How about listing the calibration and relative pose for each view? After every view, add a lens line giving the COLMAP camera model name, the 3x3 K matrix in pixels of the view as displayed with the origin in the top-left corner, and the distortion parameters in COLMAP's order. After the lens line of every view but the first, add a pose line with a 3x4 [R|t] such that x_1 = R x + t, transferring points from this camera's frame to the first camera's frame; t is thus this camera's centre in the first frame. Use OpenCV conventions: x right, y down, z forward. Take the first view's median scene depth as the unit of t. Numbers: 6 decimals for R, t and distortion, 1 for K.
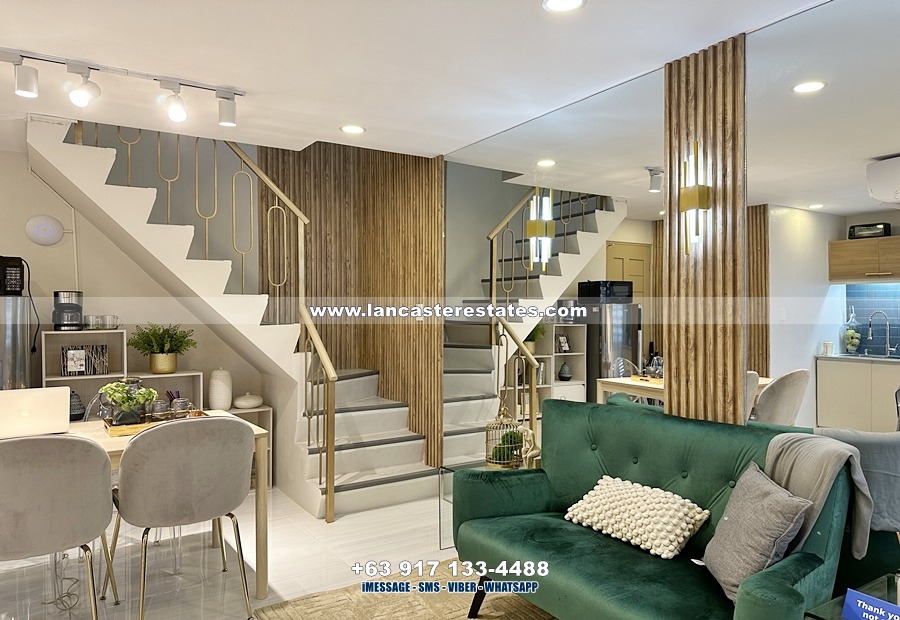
lens RADIAL K [[631.1, 0, 453.0], [0, 631.1, 309.0], [0, 0, 1]] dist [0.042174, -0.046056]
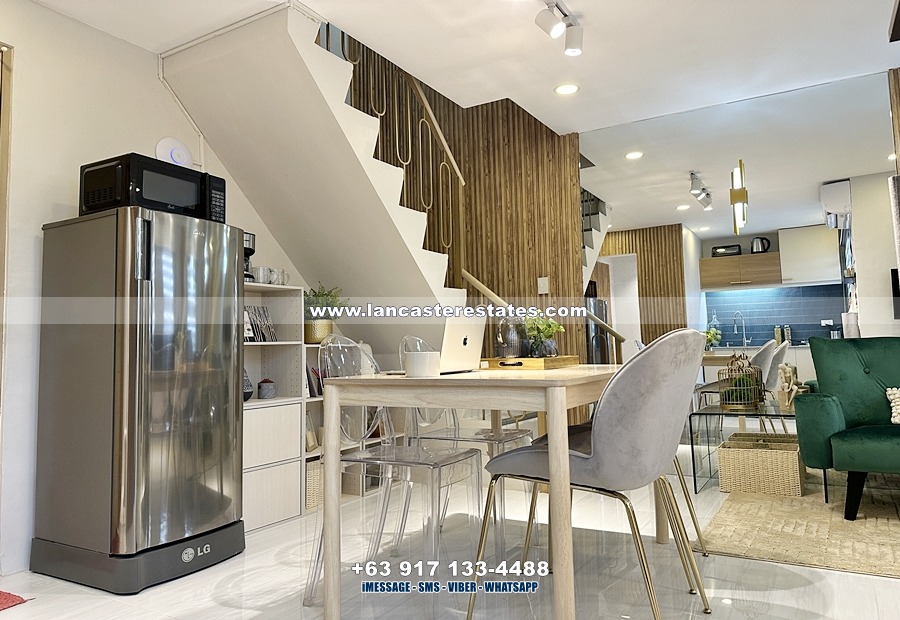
lens RADIAL K [[631.1, 0, 450.8], [0, 631.1, 303.1], [0, 0, 1]] dist [0.042174, -0.046056]
pose [[0.889424, 0.018978, 0.456689, -0.629661], [0.018110, 0.996890, -0.076697, 0.105131], [-0.456724, 0.076487, 0.886314, 0.170857]]
